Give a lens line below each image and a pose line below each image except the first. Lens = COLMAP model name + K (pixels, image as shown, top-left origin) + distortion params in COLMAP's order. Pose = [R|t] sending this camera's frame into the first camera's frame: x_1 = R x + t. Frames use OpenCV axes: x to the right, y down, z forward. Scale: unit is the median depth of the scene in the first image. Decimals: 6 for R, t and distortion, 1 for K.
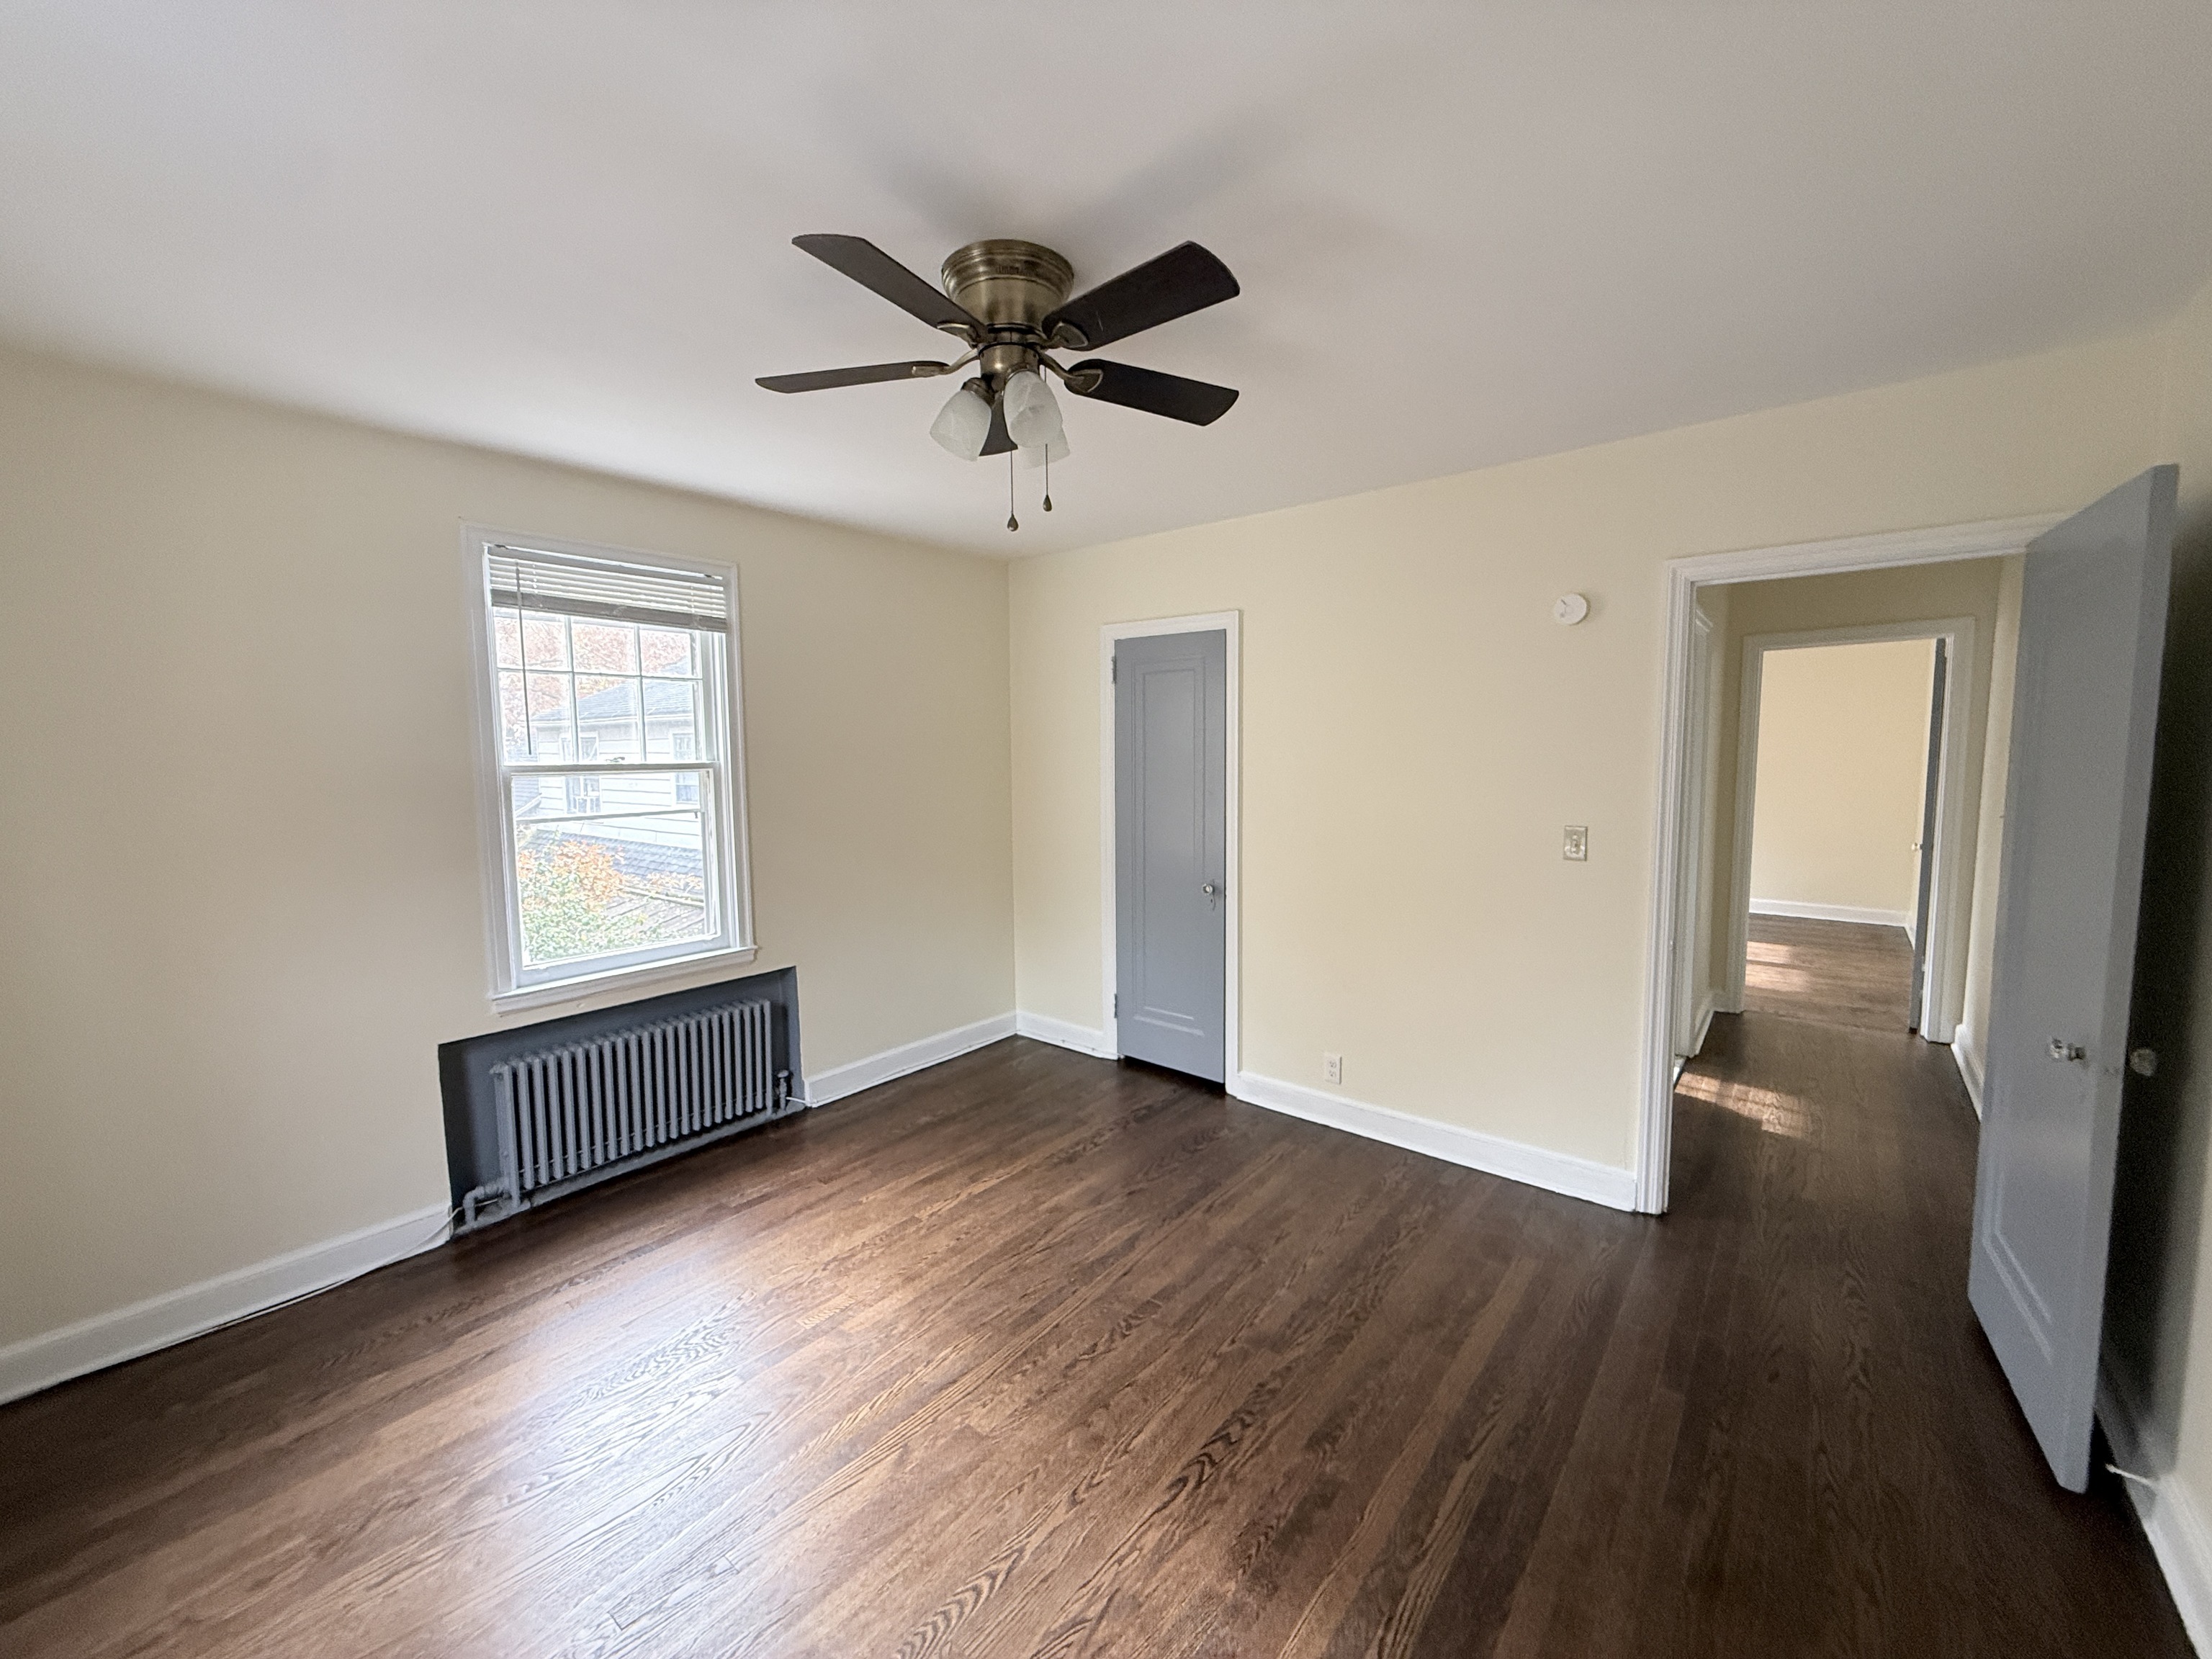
lens RADIAL K [[875.6, 0, 1098.8], [0, 875.6, 832.0], [0, 0, 1]] dist [-0.002381, 0.000351]
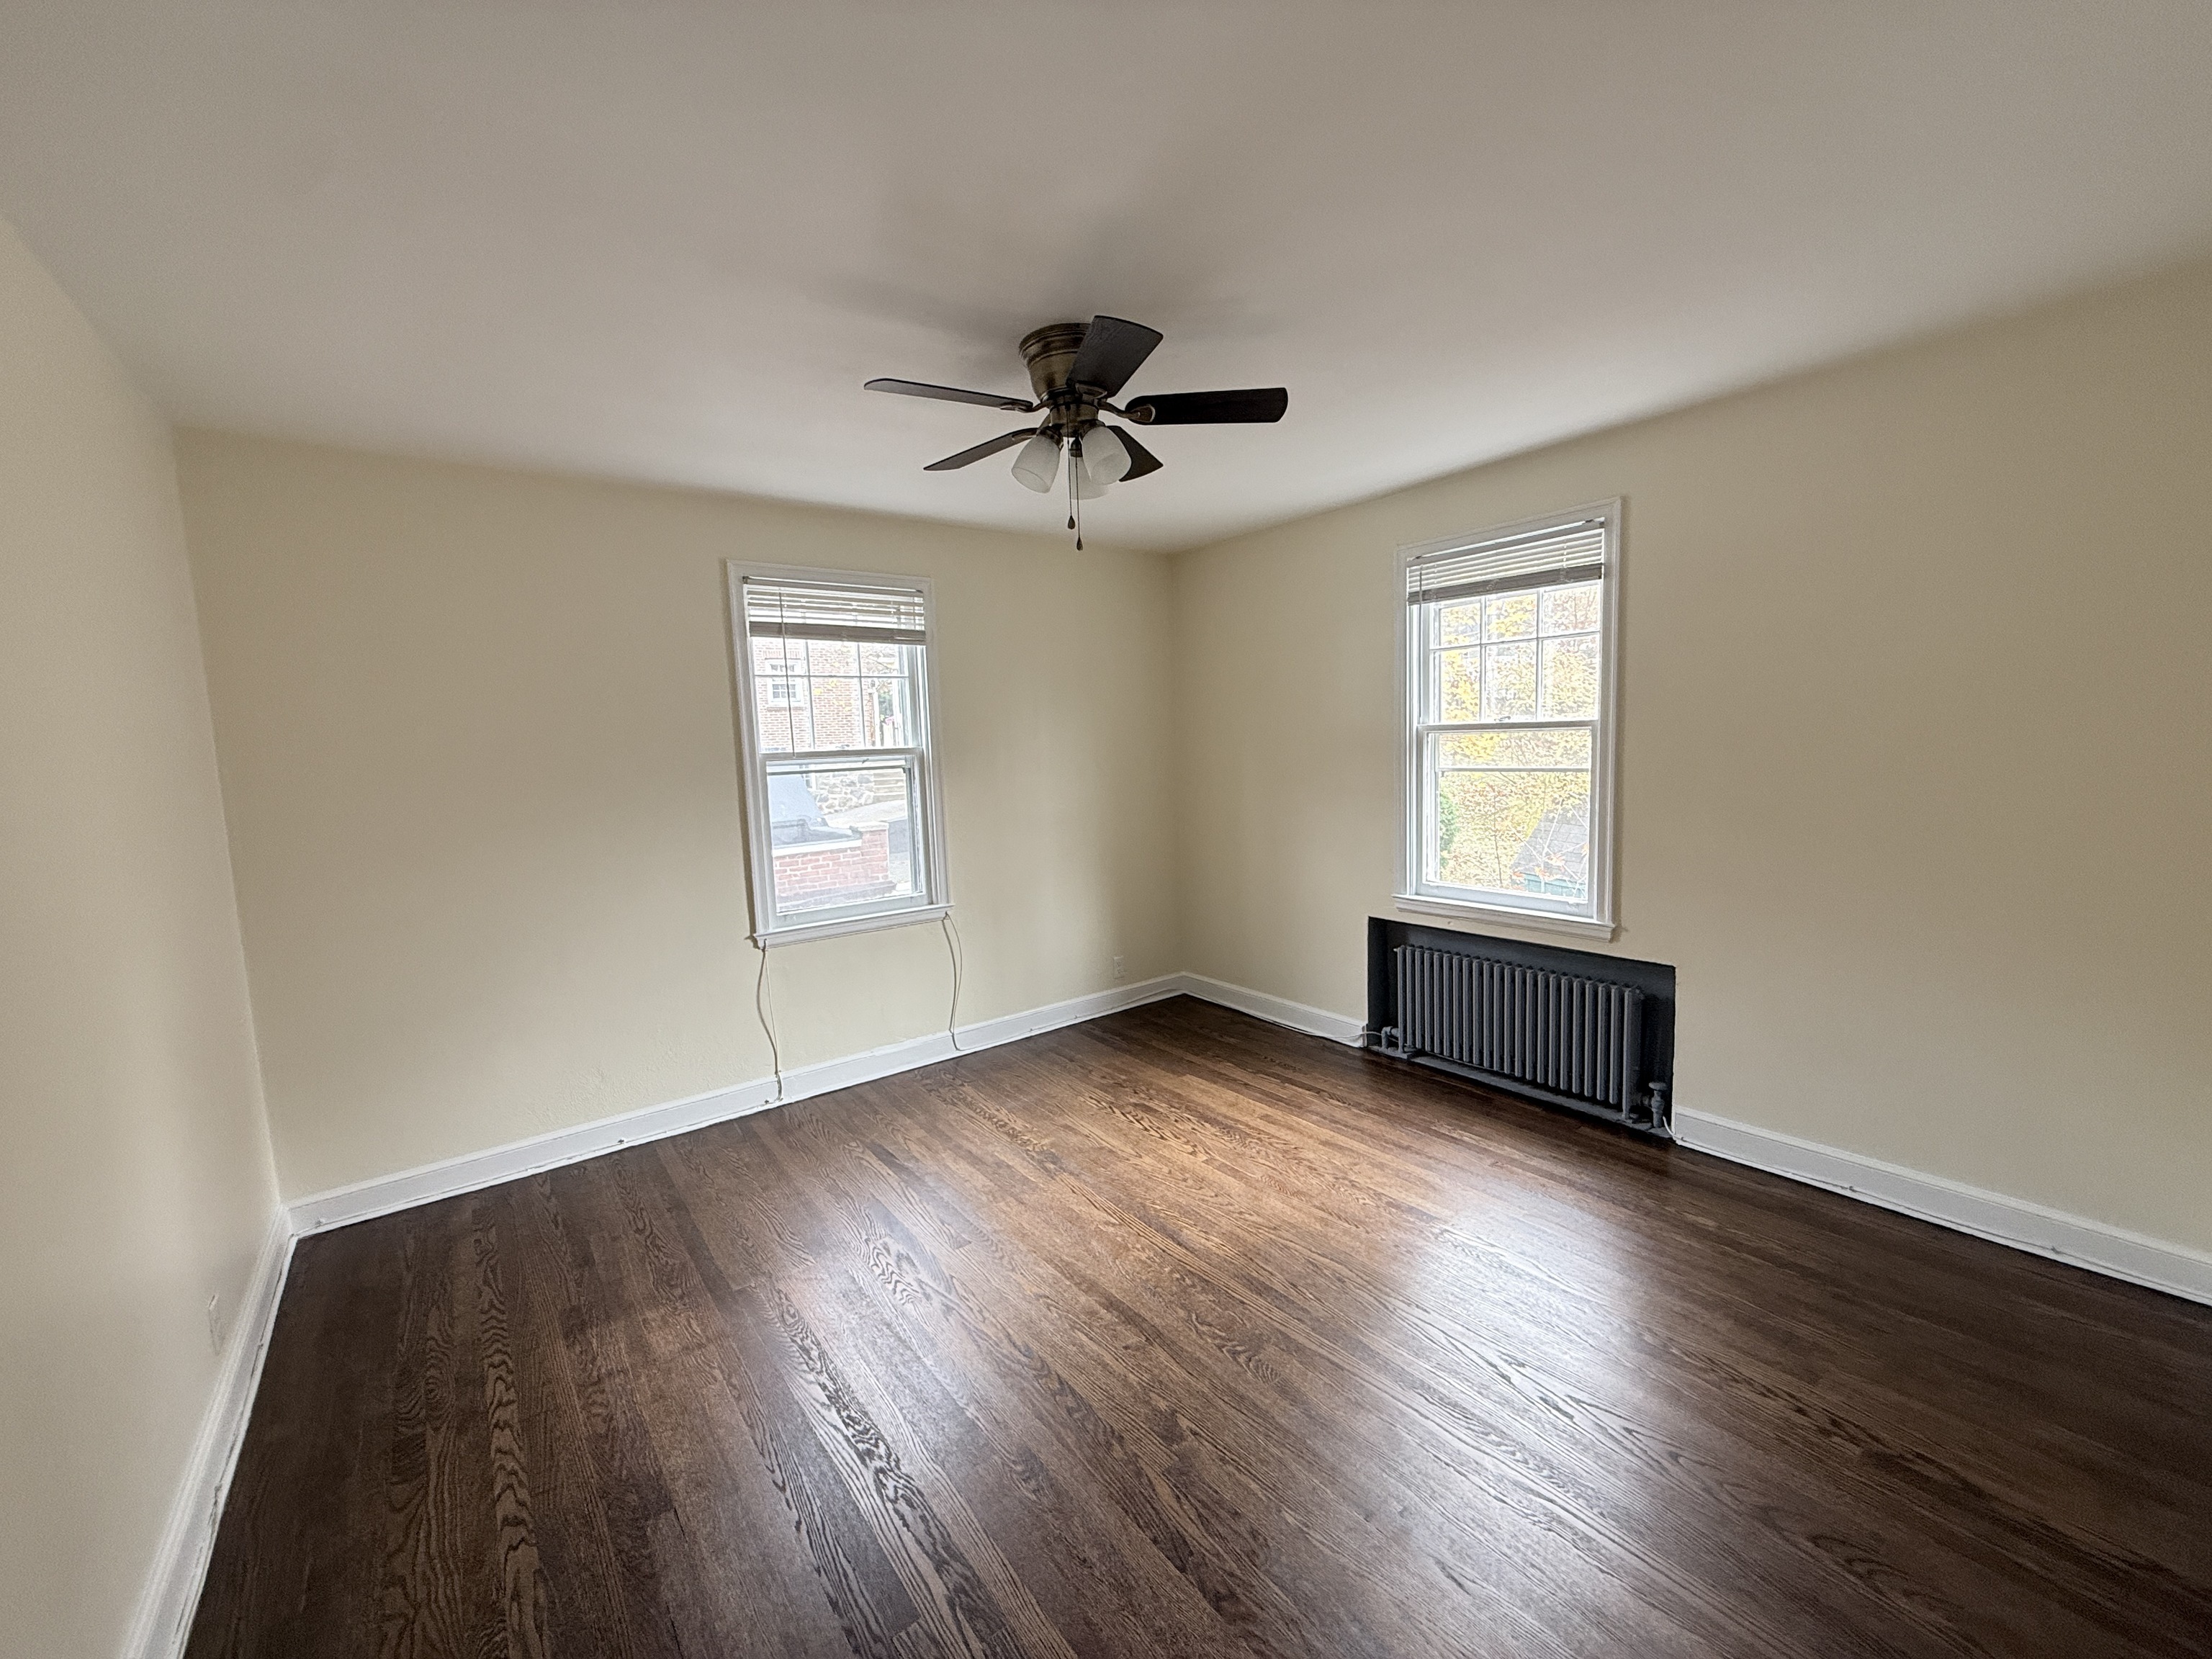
lens RADIAL K [[875.6, 0, 1101.9], [0, 875.6, 836.1], [0, 0, 1]] dist [-0.002381, 0.000351]
pose [[-0.227542, 0.130474, -0.964988, 0.628910], [-0.049489, 0.988153, 0.145275, -0.069250], [0.972510, 0.080812, -0.218389, 0.728763]]
